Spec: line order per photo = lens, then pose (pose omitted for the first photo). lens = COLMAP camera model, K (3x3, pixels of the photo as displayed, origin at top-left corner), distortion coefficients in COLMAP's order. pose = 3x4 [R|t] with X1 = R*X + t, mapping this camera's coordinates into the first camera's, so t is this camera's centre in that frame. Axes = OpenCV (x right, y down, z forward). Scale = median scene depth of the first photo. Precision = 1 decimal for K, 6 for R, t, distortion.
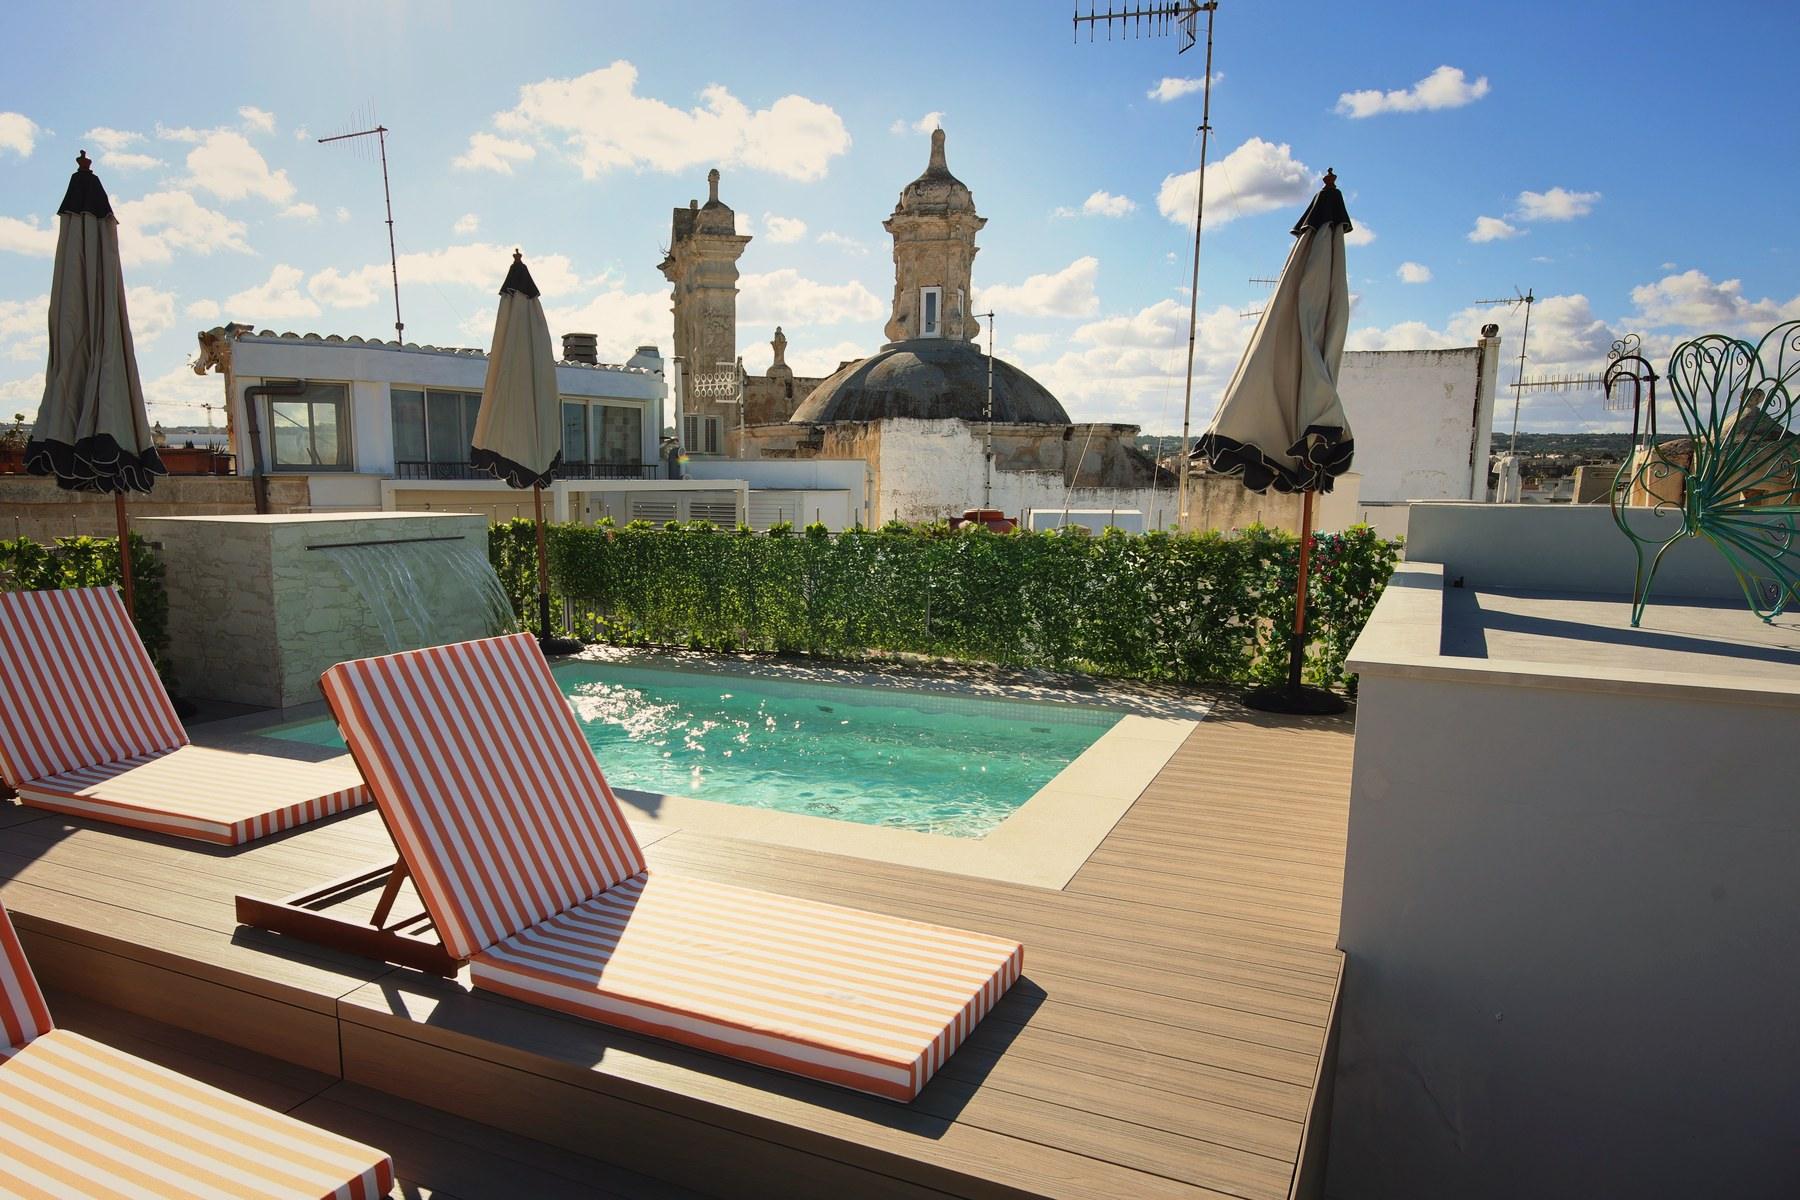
lens RADIAL K [[1002.1, 0, 900.0], [0, 1002.1, 600.0], [0, 0, 1]] dist [-0.001132, 0.000579]
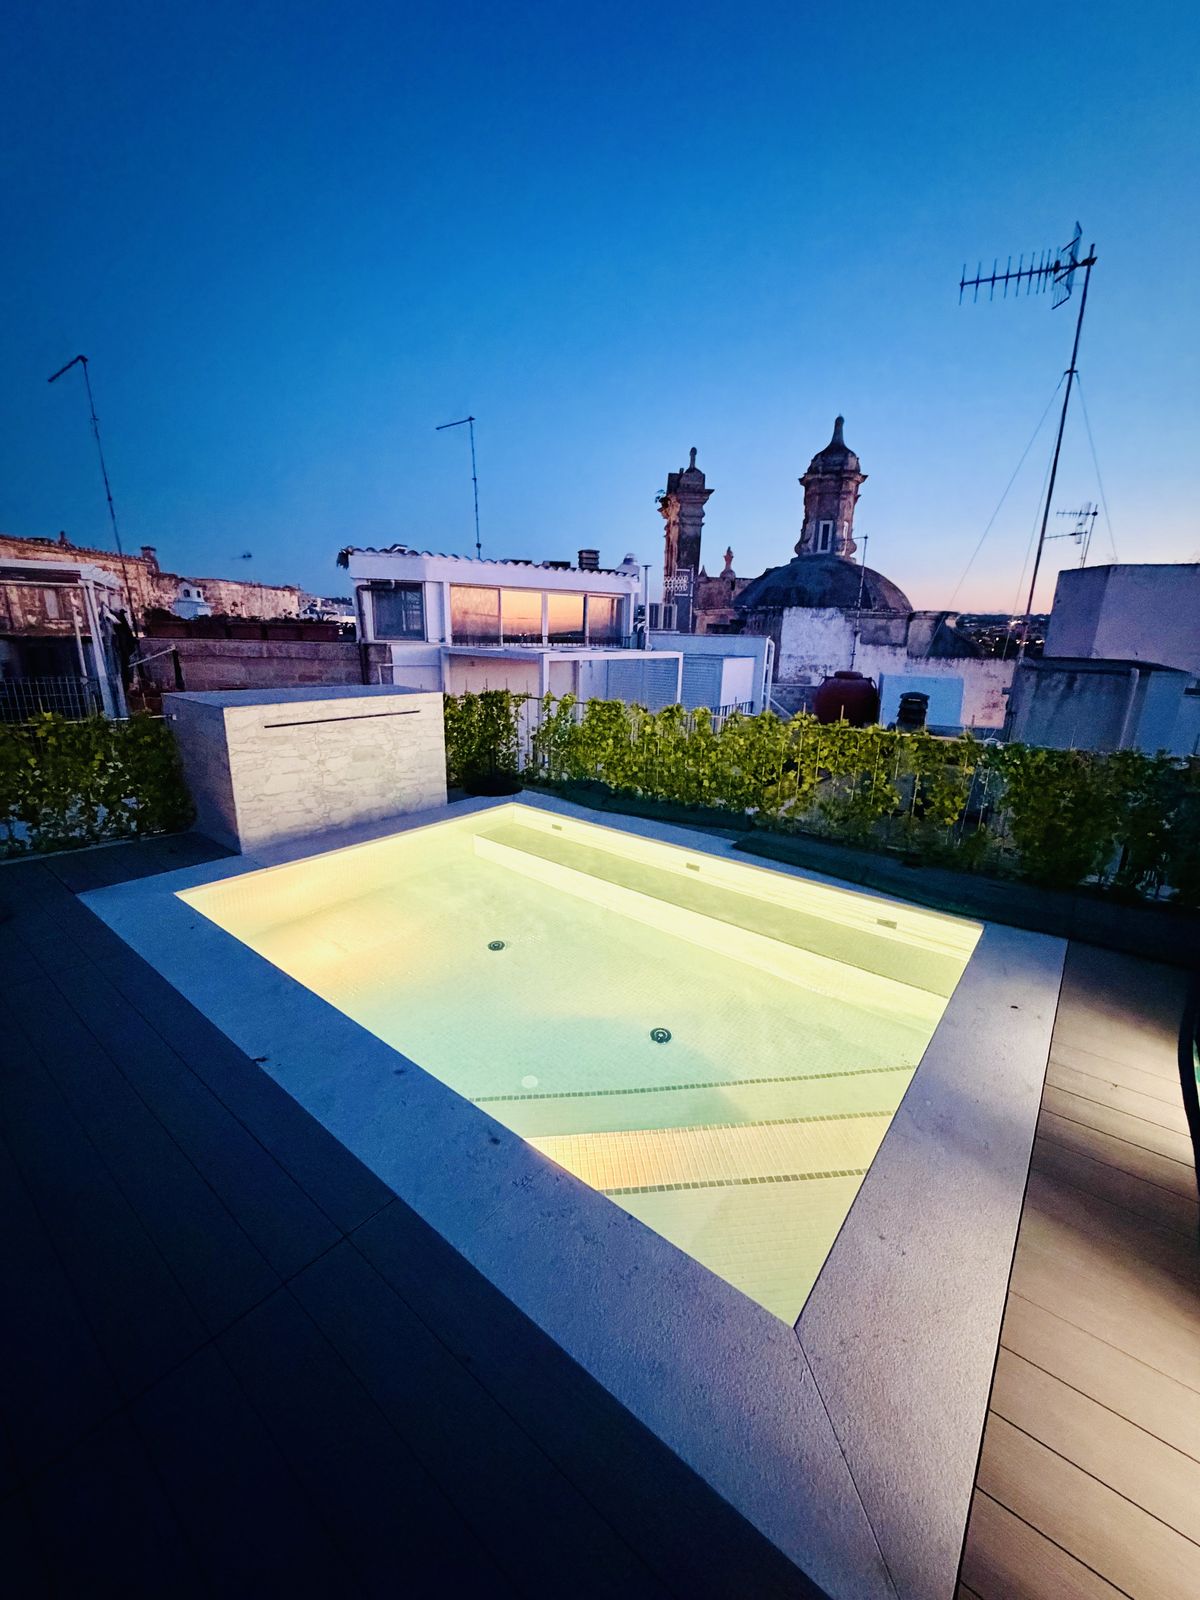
lens RADIAL K [[735.9, 0, 600.0], [0, 735.9, 800.0], [0, 0, 1]] dist [-0.000473, 0.000019]
pose [[0.971031, 0.076793, -0.226278, -0.019300], [-0.061277, 0.995312, 0.074825, 0.059419], [0.230963, -0.058792, 0.971185, -0.229606]]
